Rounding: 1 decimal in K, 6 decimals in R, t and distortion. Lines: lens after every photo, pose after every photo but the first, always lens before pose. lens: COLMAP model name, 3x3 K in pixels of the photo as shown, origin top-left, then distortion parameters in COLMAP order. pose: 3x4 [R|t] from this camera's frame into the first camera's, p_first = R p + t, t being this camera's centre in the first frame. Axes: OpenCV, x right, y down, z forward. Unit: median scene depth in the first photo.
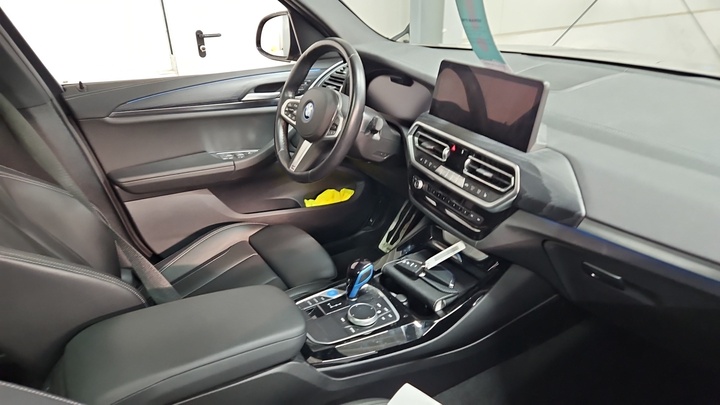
lens RADIAL K [[504.2, 0, 360.0], [0, 504.2, 202.5], [0, 0, 1]] dist [0.008246, 0.000531]
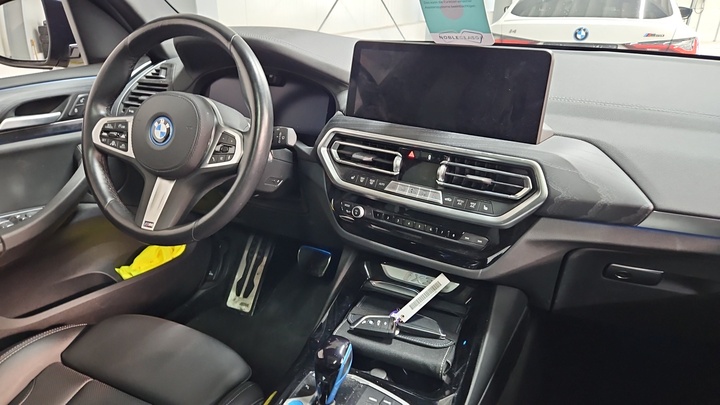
lens RADIAL K [[504.2, 0, 360.0], [0, 504.2, 202.5], [0, 0, 1]] dist [0.008246, 0.000531]
pose [[0.841732, -0.178880, 0.509400, -0.247674], [0.196757, 0.980266, 0.019109, -0.062334], [-0.502766, 0.084144, 0.860317, 0.371882]]
